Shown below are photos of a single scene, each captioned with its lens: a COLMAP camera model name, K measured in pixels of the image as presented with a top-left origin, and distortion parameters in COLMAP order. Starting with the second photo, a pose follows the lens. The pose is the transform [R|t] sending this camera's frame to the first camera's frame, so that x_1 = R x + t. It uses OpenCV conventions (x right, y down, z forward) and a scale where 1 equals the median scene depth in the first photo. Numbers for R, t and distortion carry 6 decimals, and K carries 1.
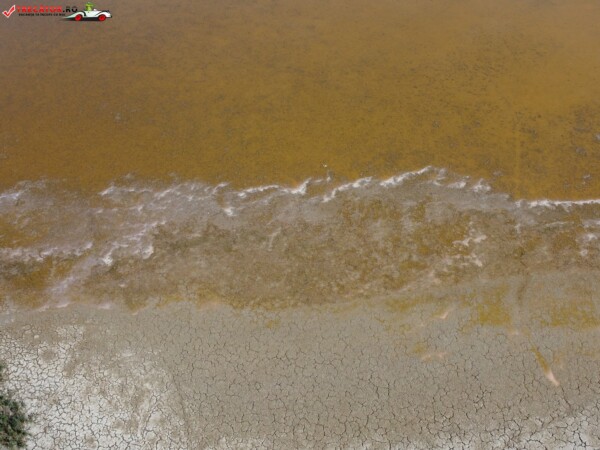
lens RADIAL K [[607.7, 0, 296.9], [0, 607.7, 221.4], [0, 0, 1]] dist [-0.006793, 0.000000]
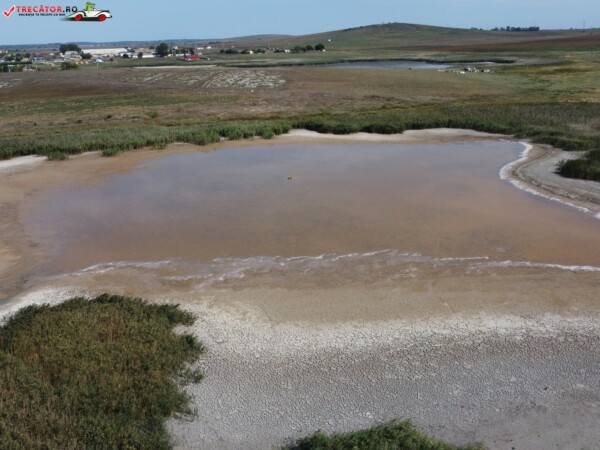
lens RADIAL K [[607.7, 0, 299.8], [0, 607.7, 225.2], [0, 0, 1]] dist [-0.006793, 0.000000]
pose [[0.999889, -0.013819, -0.005631, -0.043207], [0.009889, 0.896249, -0.443442, 0.683481], [0.011175, 0.443337, 0.896285, -0.712891]]
